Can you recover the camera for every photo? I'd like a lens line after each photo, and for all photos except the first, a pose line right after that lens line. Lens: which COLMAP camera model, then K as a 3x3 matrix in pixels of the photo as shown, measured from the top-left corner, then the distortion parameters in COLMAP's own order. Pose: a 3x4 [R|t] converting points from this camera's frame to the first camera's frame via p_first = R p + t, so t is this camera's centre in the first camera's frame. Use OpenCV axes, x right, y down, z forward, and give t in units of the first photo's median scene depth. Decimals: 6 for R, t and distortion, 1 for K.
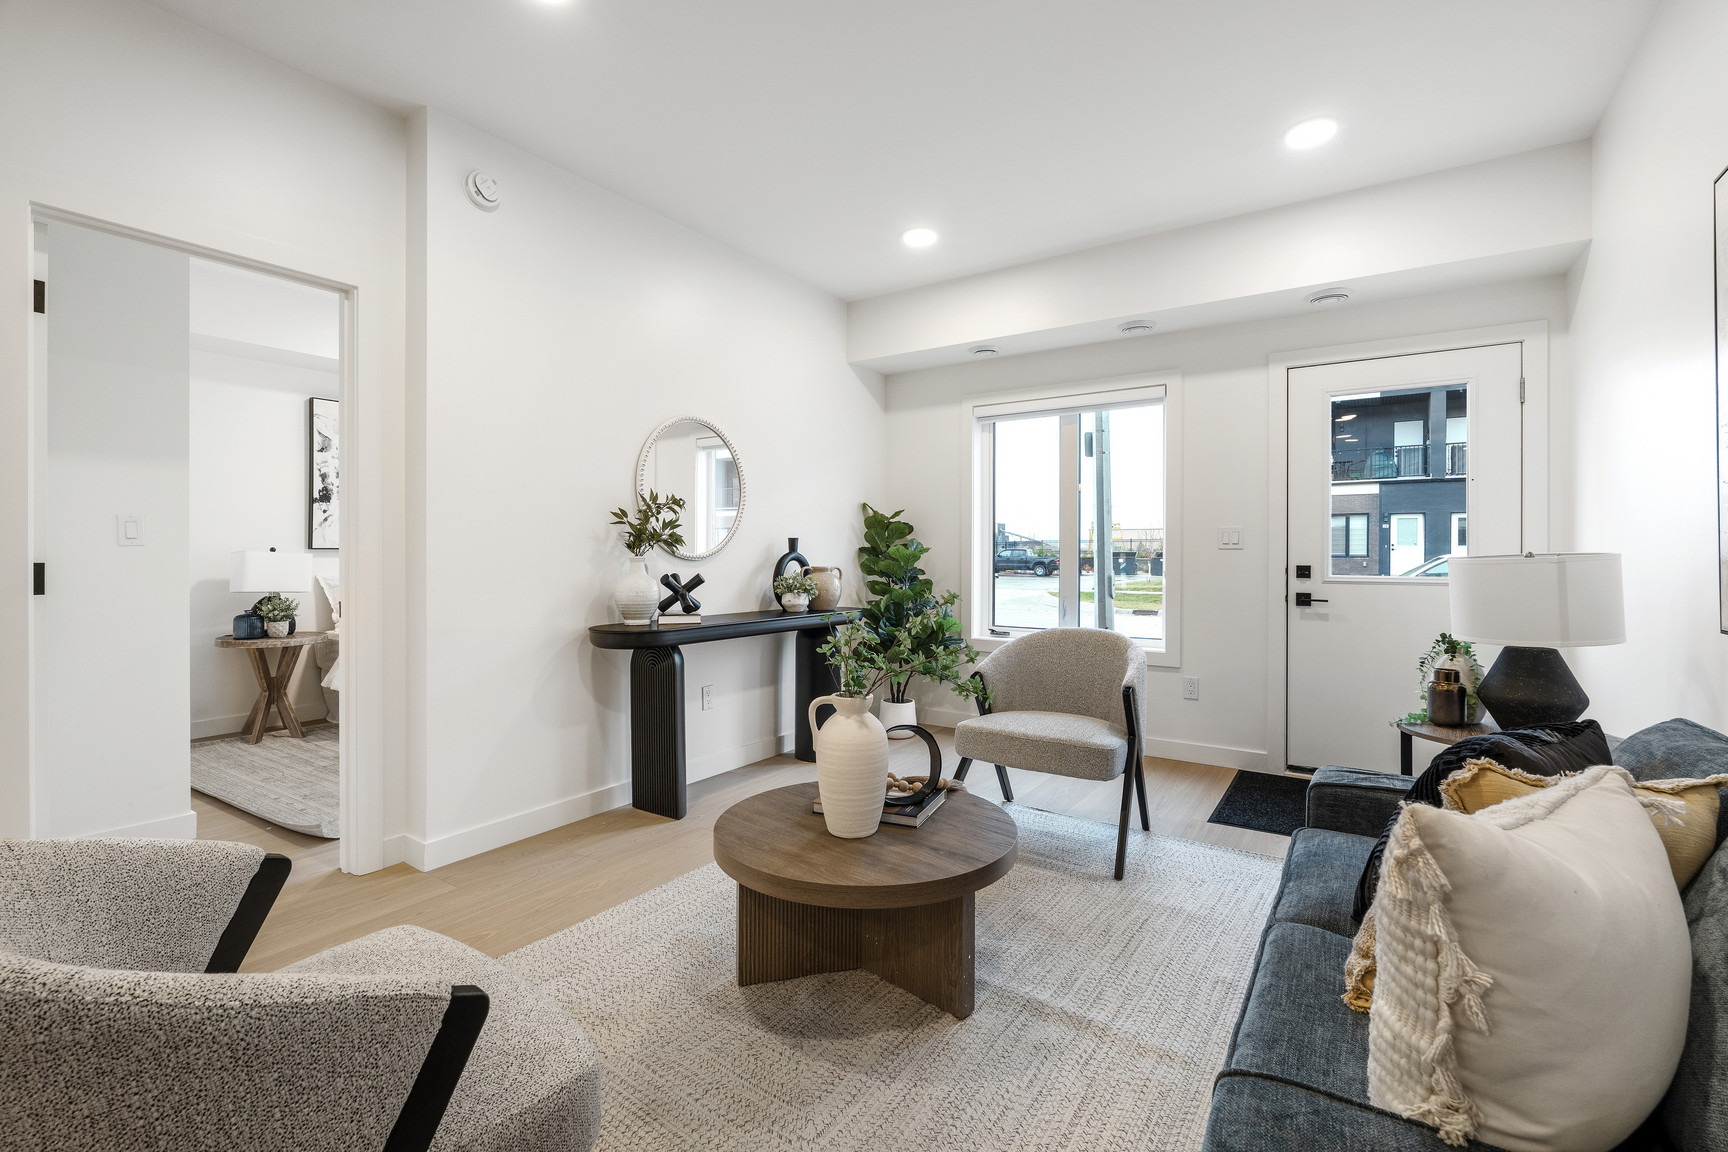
lens RADIAL K [[769.6, 0, 859.0], [0, 769.6, 557.4], [0, 0, 1]] dist [-0.005825, 0.000054]
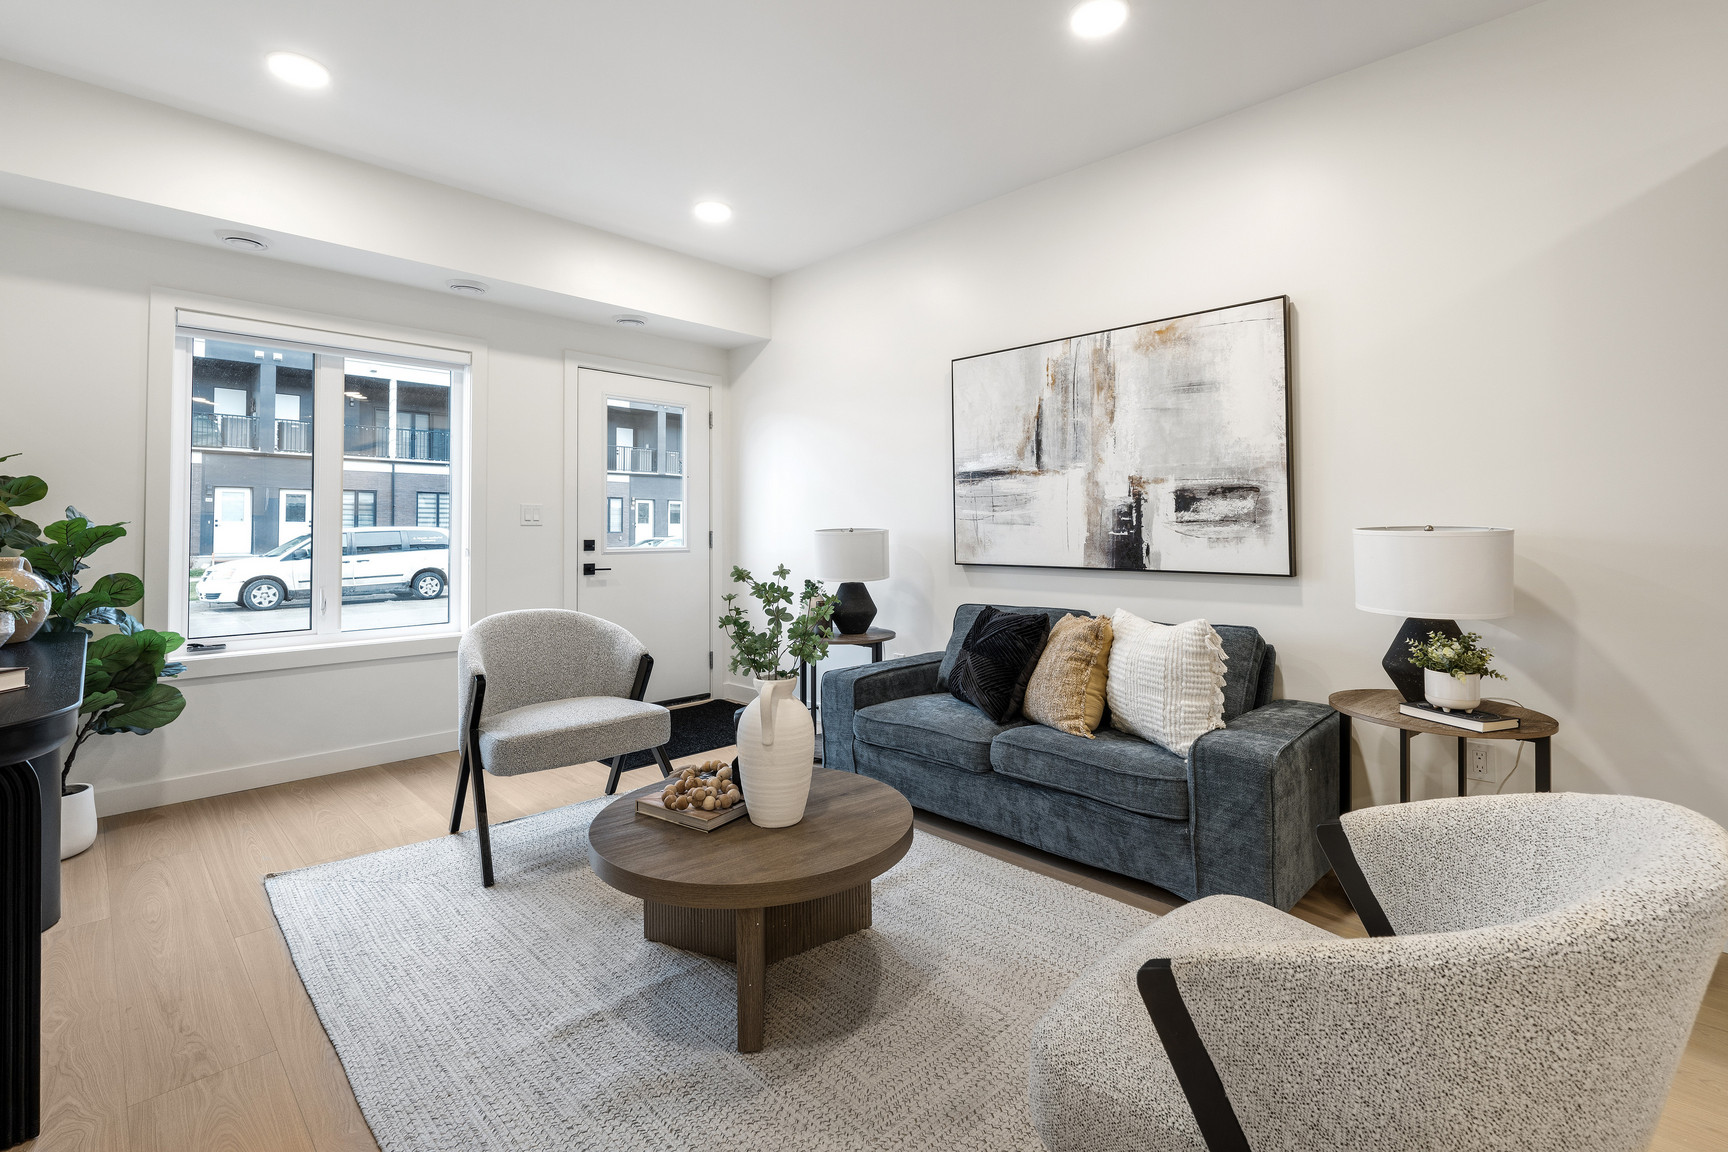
lens RADIAL K [[769.6, 0, 884.1], [0, 769.6, 512.6], [0, 0, 1]] dist [-0.005825, 0.000054]
pose [[0.168492, 0.017468, 0.985548, -0.414137], [0.009150, 0.999772, -0.019284, -0.003494], [-0.985661, 0.012267, 0.168294, 0.309967]]
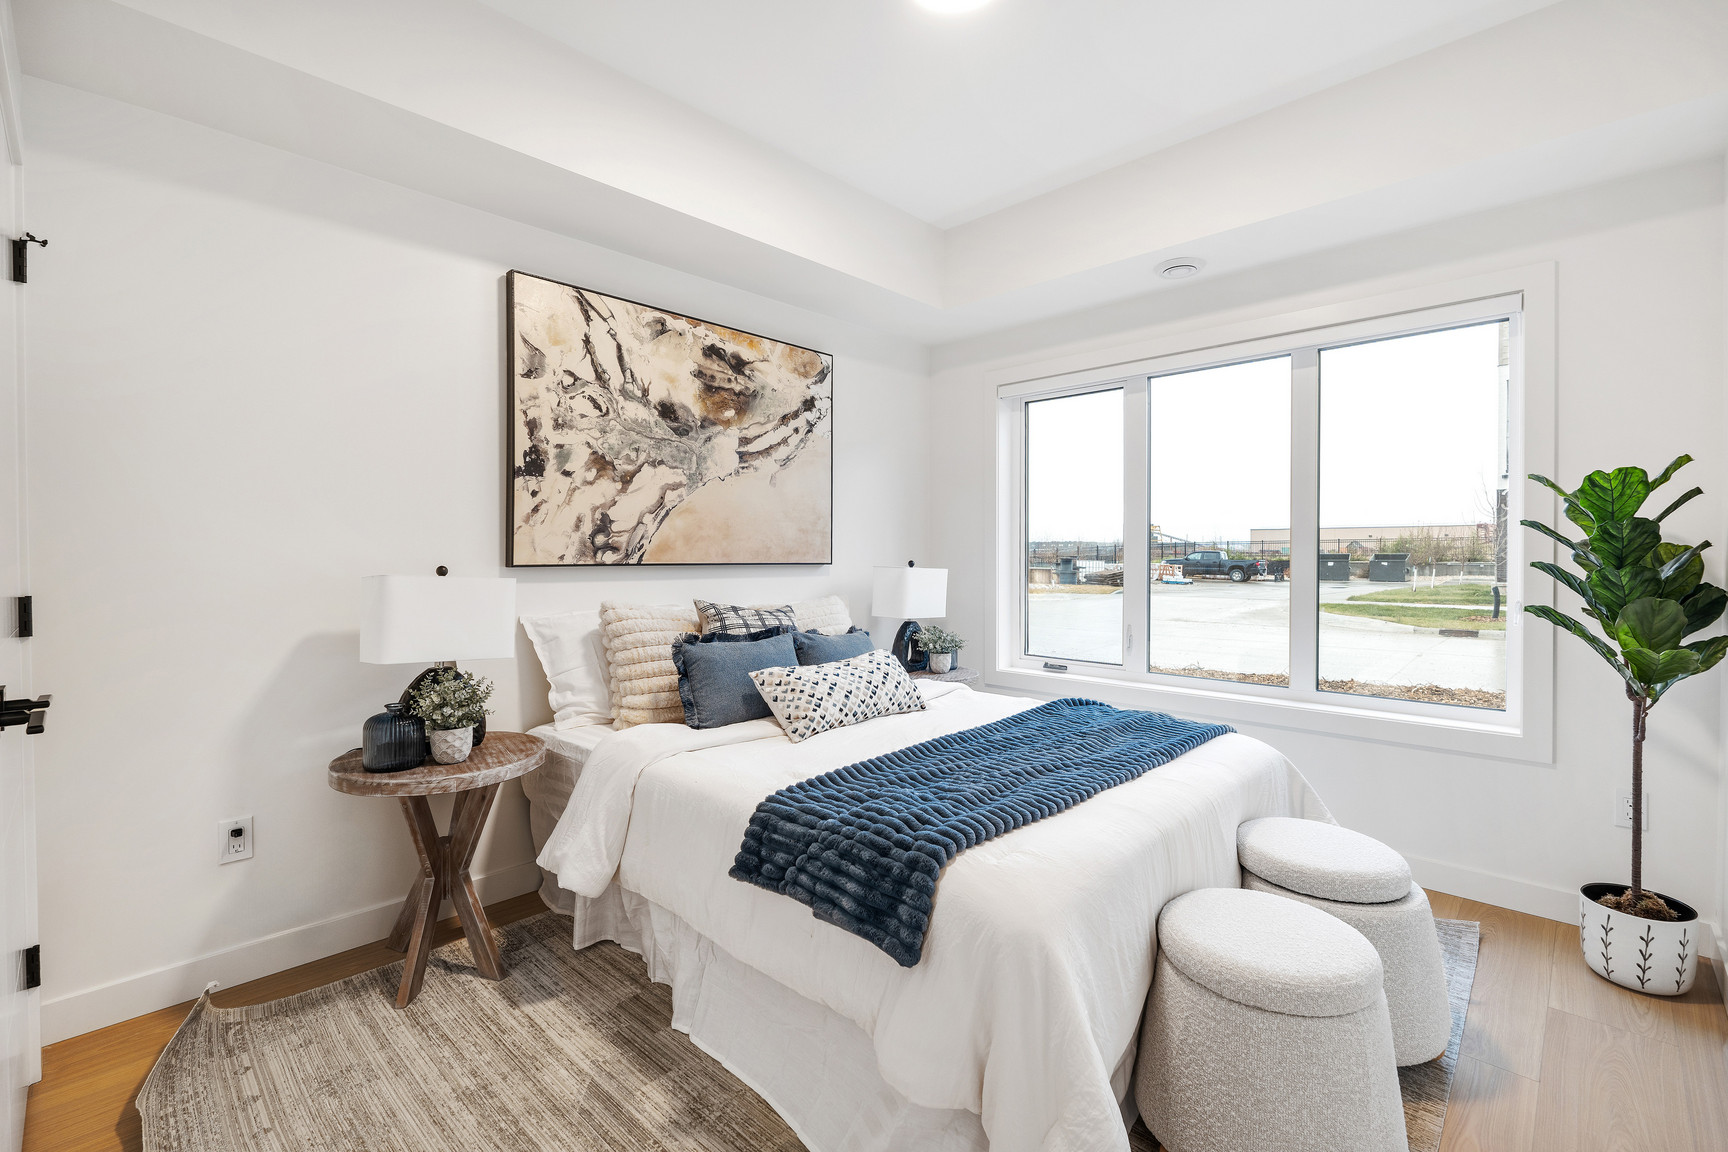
lens RADIAL K [[769.6, 0, 865.9], [0, 769.6, 565.4], [0, 0, 1]] dist [-0.005825, 0.000054]
pose [[0.986863, 0.000093, -0.161559, -0.442414], [0.001143, 0.999971, 0.007557, -0.017182], [0.161555, -0.007643, 0.986834, 0.592277]]
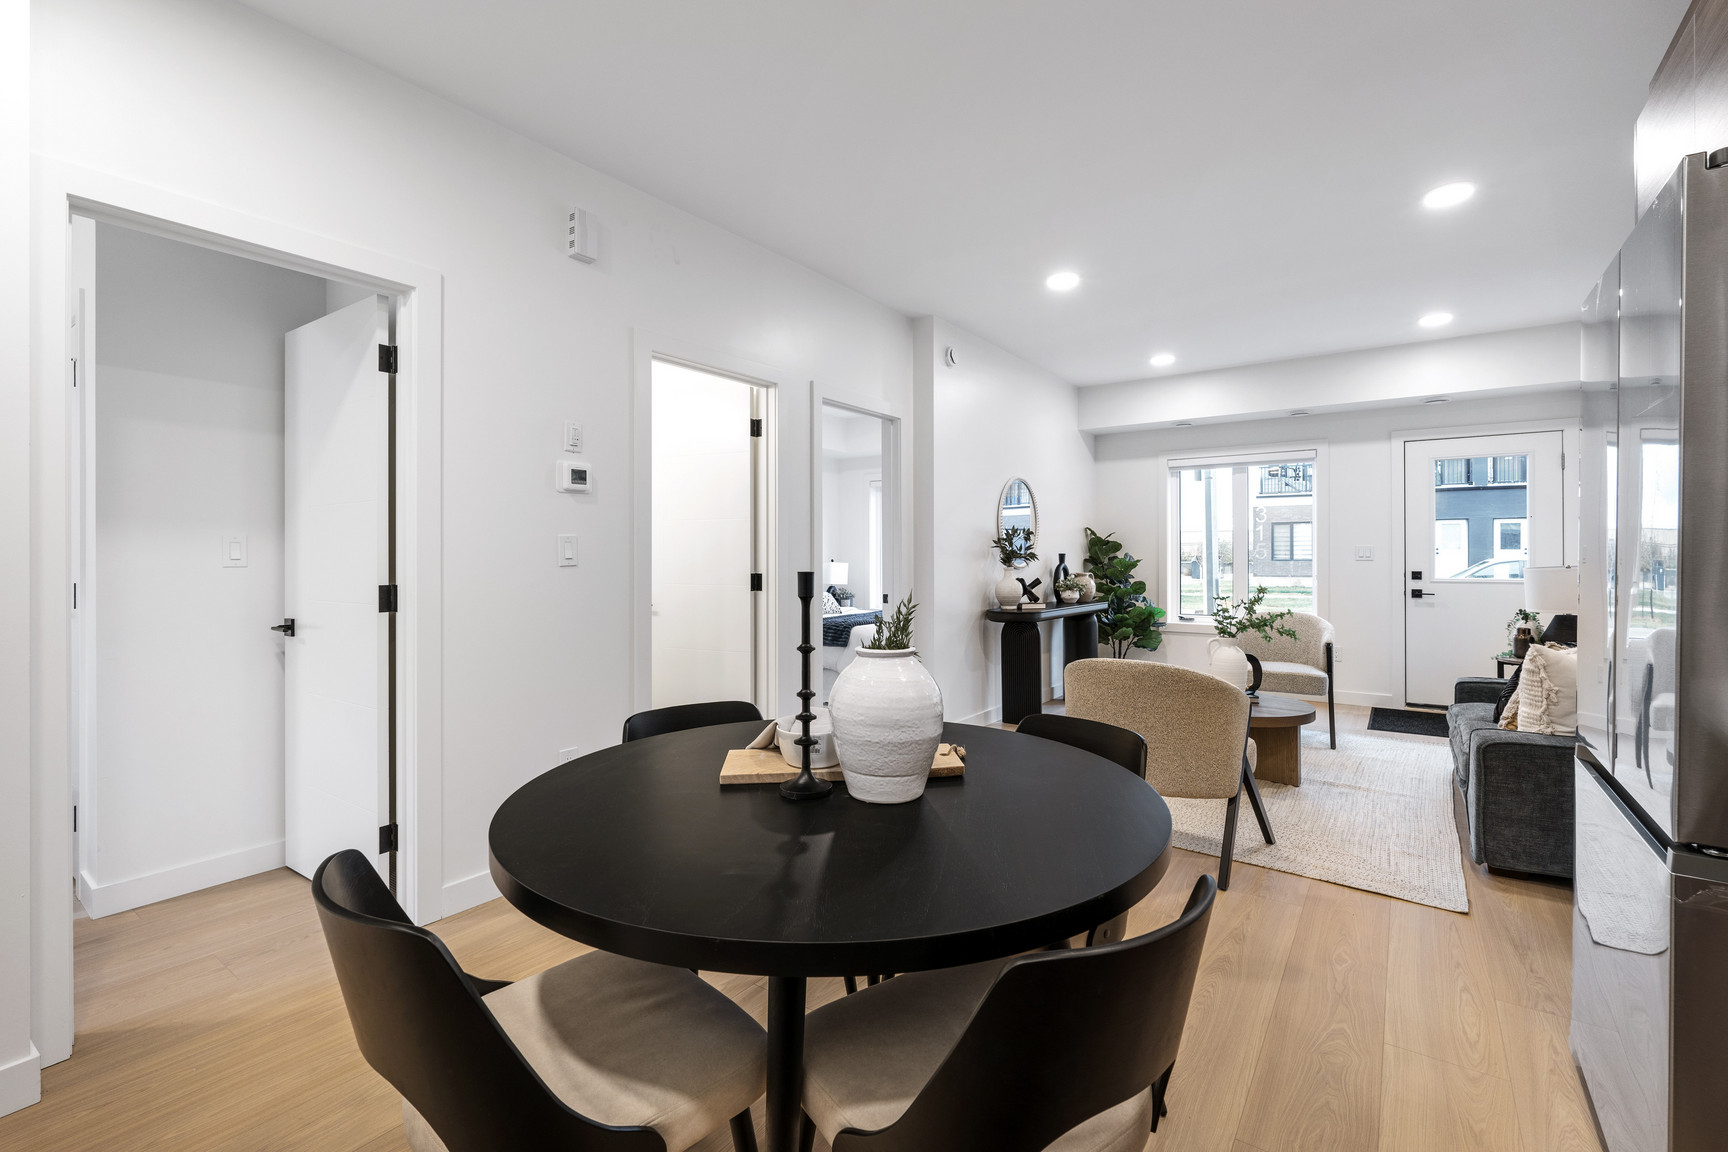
lens RADIAL K [[769.6, 0, 855.4], [0, 769.6, 555.0], [0, 0, 1]] dist [-0.005825, 0.000054]
pose [[0.999483, -0.003267, -0.031976, -0.410756], [0.003018, 0.999965, -0.007836, -0.011122], [0.032001, 0.007736, 0.999458, -0.471856]]
